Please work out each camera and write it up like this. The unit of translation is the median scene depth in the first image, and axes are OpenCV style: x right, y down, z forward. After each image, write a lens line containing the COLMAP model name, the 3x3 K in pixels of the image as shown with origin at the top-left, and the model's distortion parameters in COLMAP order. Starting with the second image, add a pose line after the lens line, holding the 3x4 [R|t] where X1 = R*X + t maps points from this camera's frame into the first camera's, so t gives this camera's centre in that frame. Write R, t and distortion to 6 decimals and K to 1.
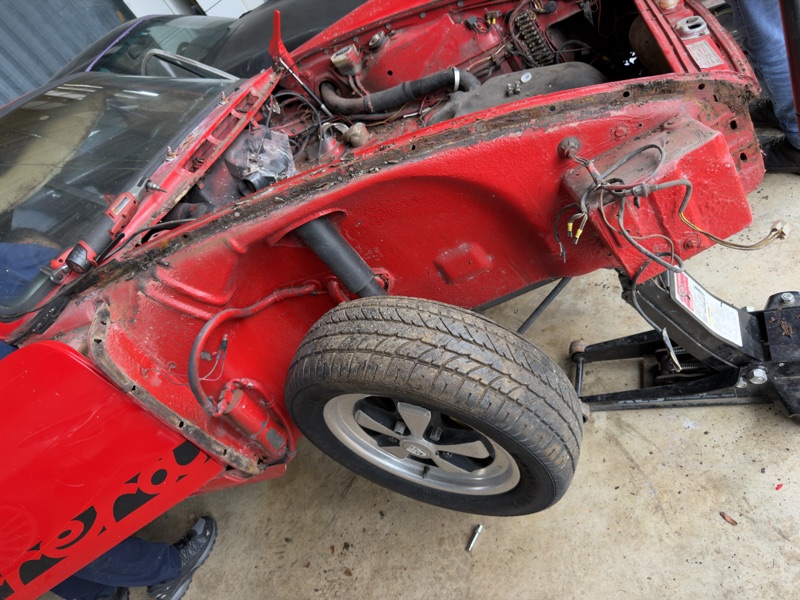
lens RADIAL K [[591.7, 0, 398.9], [0, 591.7, 304.6], [0, 0, 1]] dist [0.000161, -0.009575]
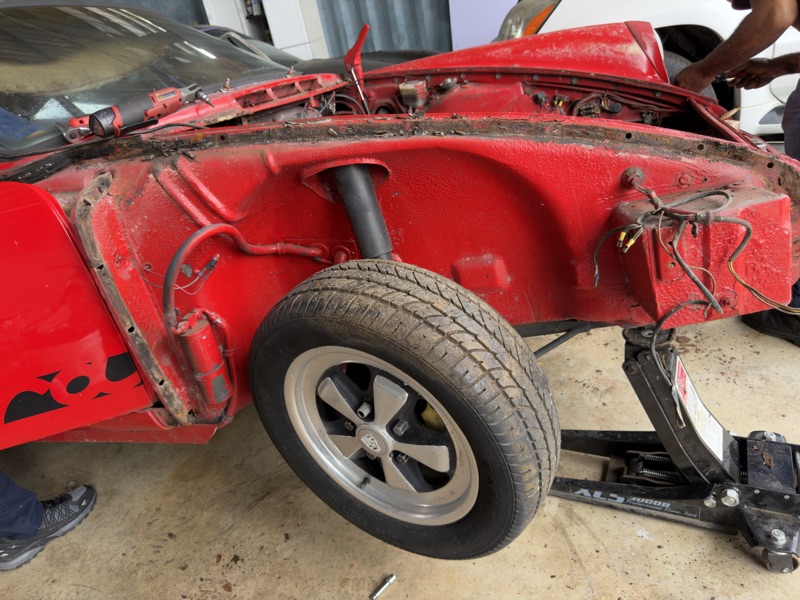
lens RADIAL K [[591.7, 0, 398.9], [0, 591.7, 304.6], [0, 0, 1]] dist [0.000161, -0.009575]
pose [[0.937503, 0.345488, 0.041556, -0.038249], [-0.332039, 0.923888, -0.190213, 0.194849], [-0.104109, 0.164527, 0.980863, 0.074740]]
